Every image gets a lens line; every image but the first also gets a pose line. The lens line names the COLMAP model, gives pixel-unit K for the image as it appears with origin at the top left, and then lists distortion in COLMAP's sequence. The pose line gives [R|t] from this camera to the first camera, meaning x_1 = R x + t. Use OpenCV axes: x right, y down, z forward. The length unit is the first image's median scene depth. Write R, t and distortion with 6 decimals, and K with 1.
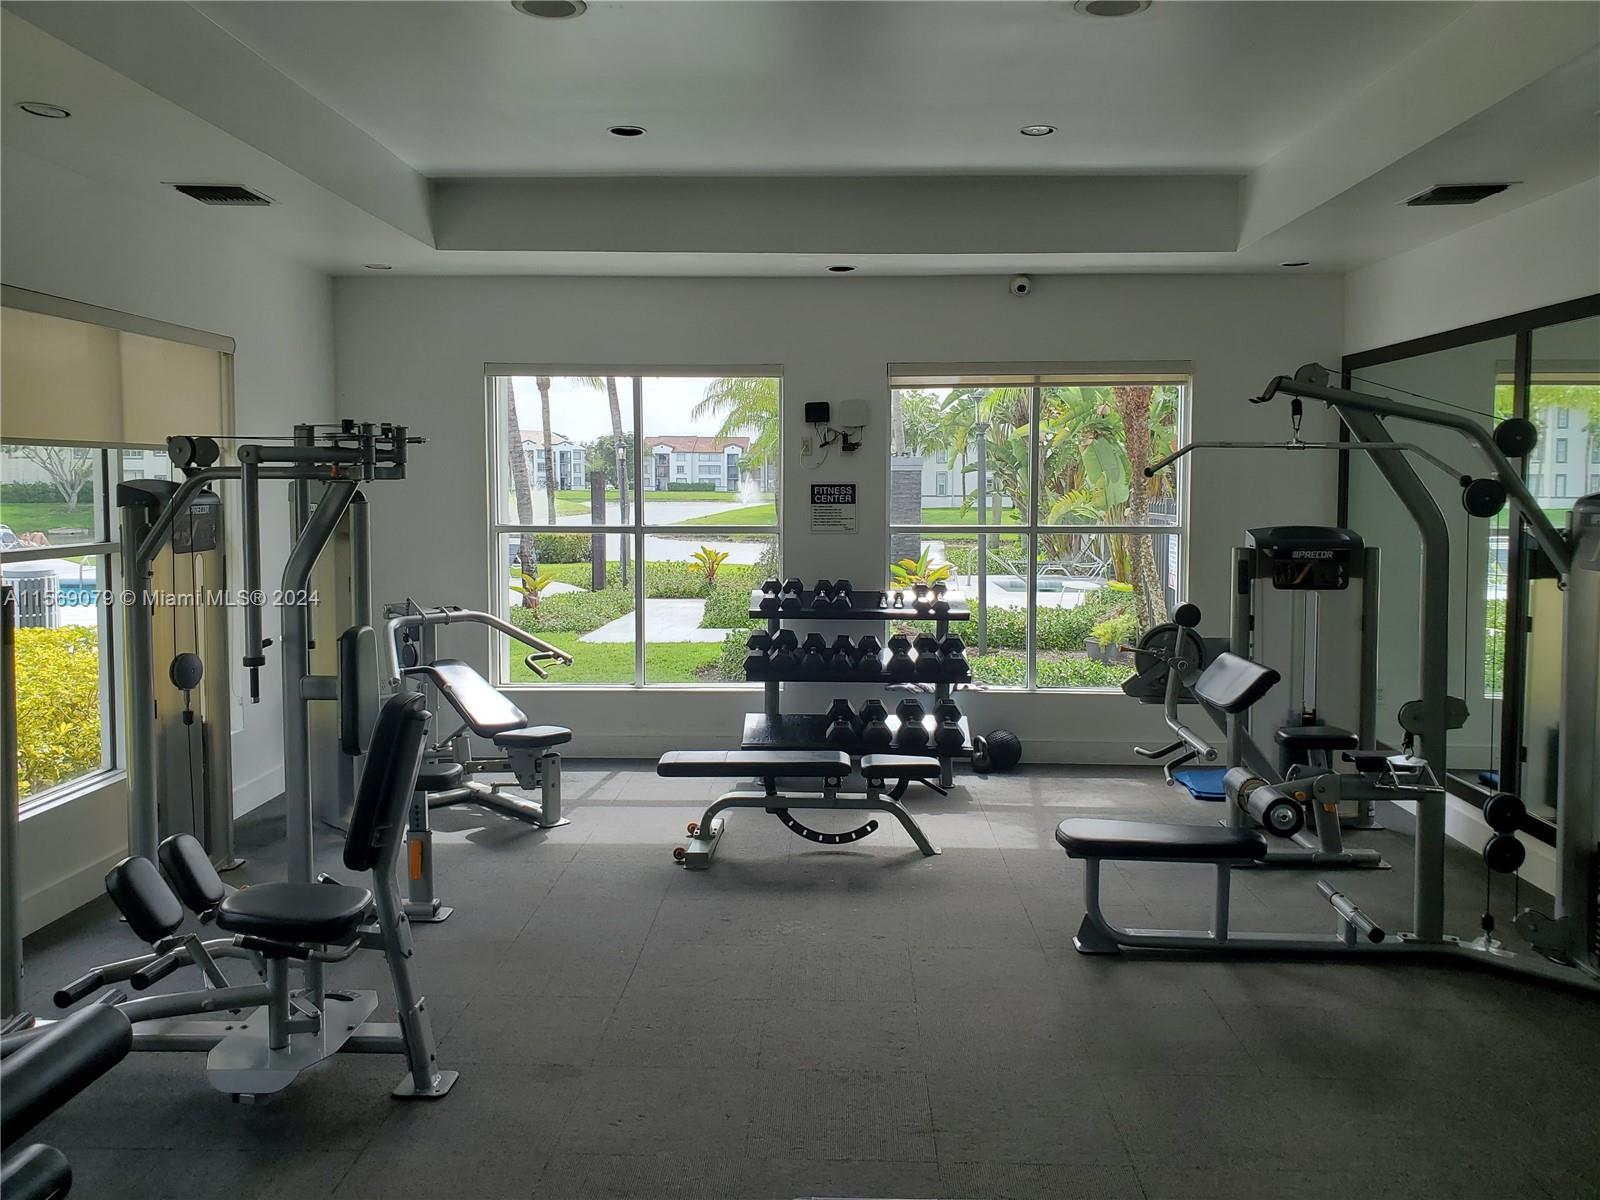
lens RADIAL K [[1239.9, 0, 796.9], [0, 1239.9, 530.8], [0, 0, 1]] dist [0.039261, -0.060998]
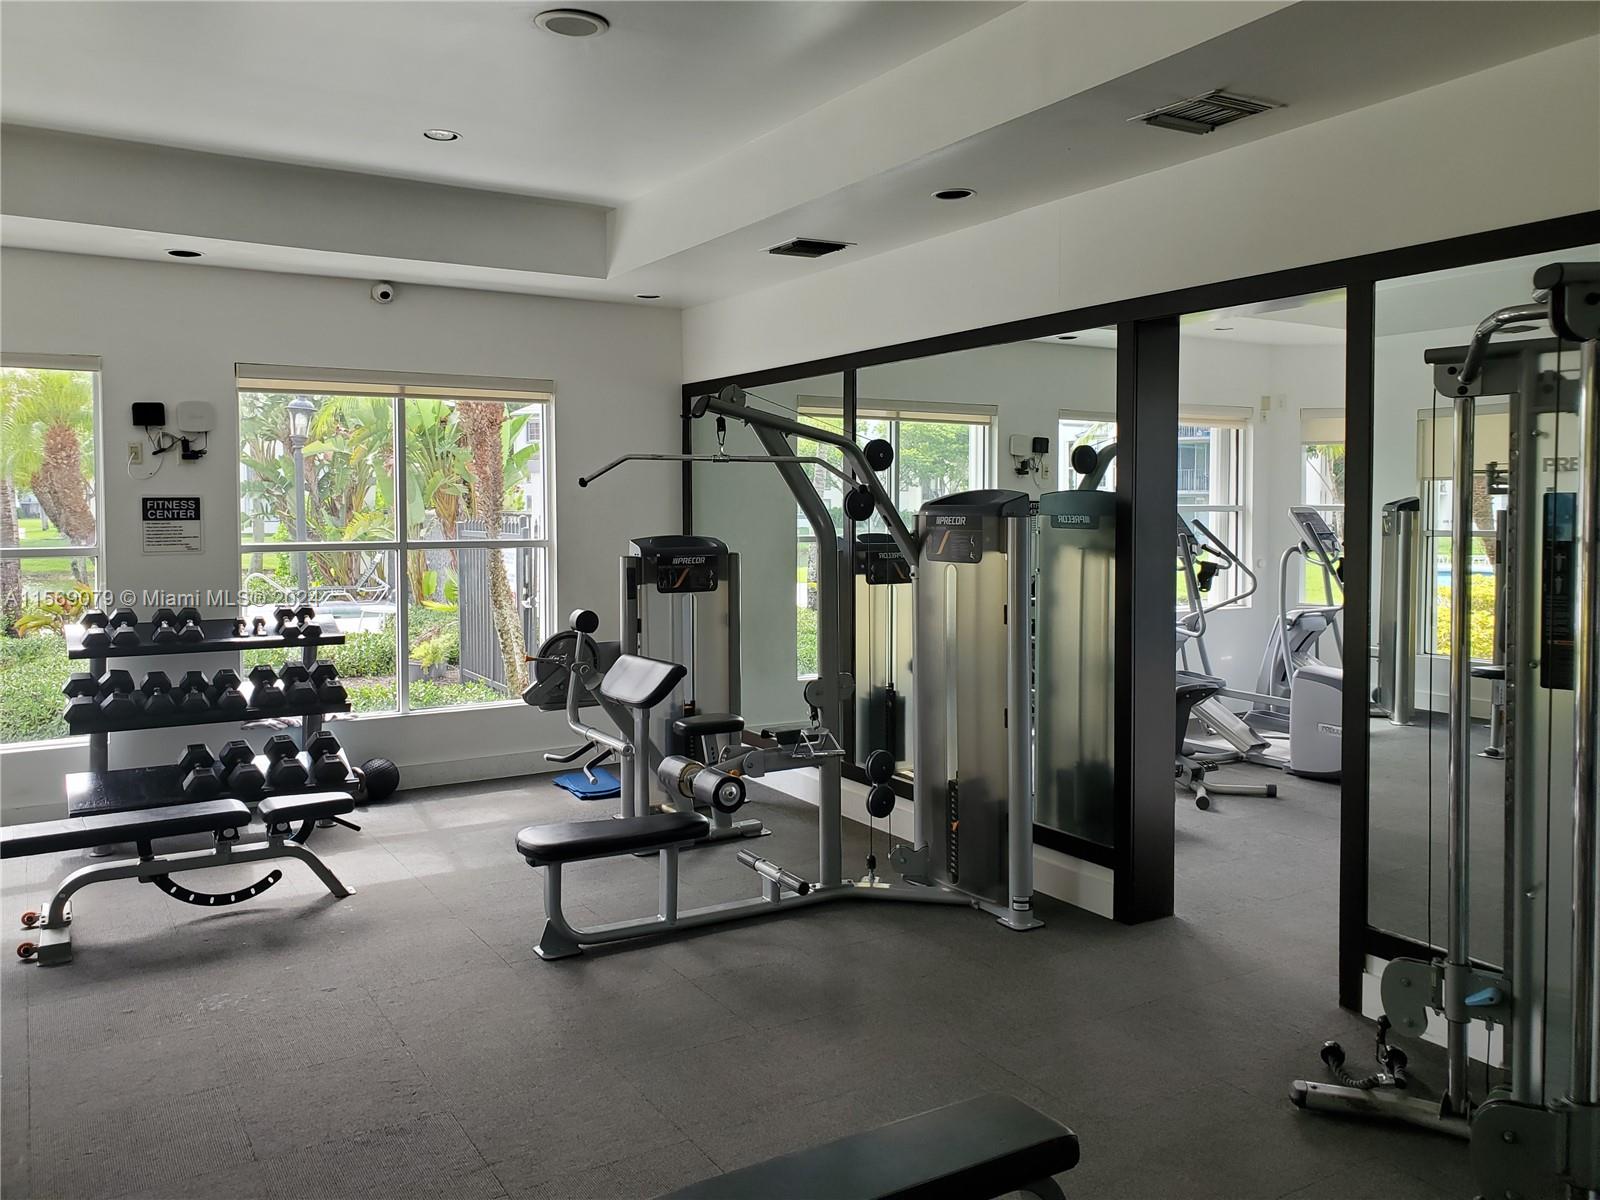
lens RADIAL K [[1239.9, 0, 796.9], [0, 1239.9, 530.8], [0, 0, 1]] dist [0.039261, -0.060998]
pose [[0.833345, -0.015536, 0.552534, -0.111386], [0.025915, 0.999604, -0.010980, 0.007335], [-0.552145, 0.023469, 0.833418, 0.034670]]
